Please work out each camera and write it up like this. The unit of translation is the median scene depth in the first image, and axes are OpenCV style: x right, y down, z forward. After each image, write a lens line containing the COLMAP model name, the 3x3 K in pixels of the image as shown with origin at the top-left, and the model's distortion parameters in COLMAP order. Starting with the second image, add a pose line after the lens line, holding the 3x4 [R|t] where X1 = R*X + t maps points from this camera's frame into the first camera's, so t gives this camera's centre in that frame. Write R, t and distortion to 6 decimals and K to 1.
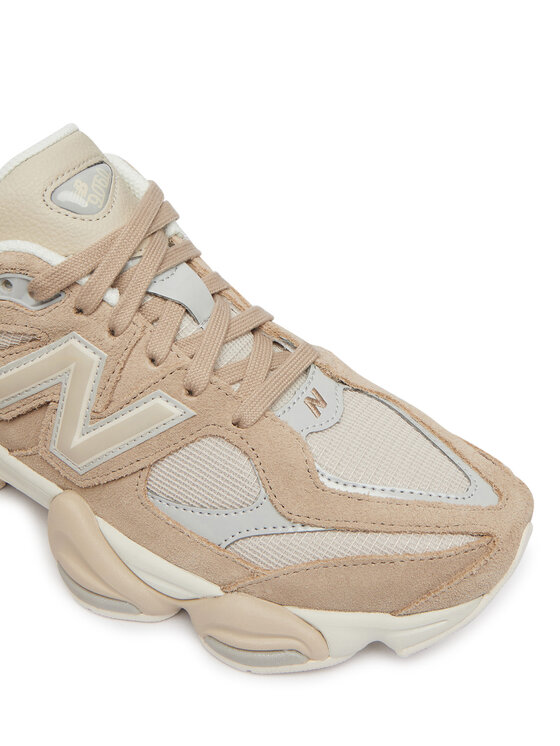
lens RADIAL K [[1099.2, 0, 280.0], [0, 1099.2, 373.0], [0, 0, 1]] dist [-0.013794, -0.015104]
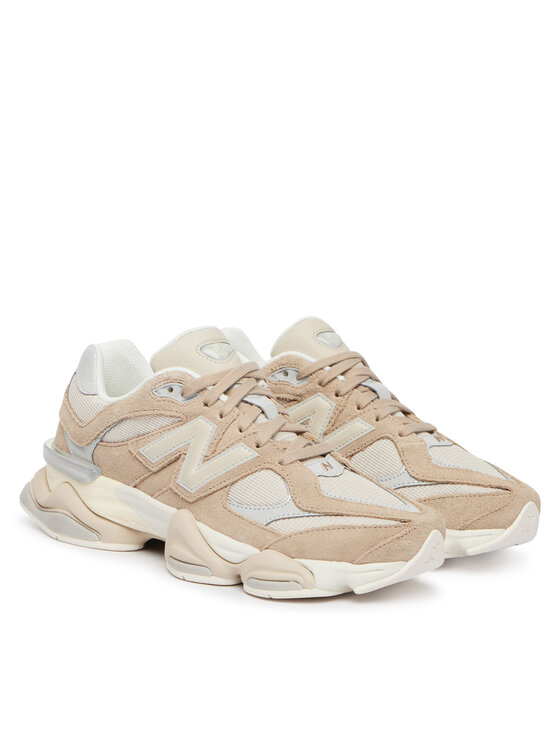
lens RADIAL K [[1501.4, 0, 280.0], [0, 1501.4, 373.0], [0, 0, 1]] dist [-0.038808, -0.029454]
pose [[0.986697, 0.065209, -0.148920, 0.320785], [-0.129725, 0.867914, -0.479476, 1.109220], [0.097984, 0.492416, 0.864827, -1.231158]]
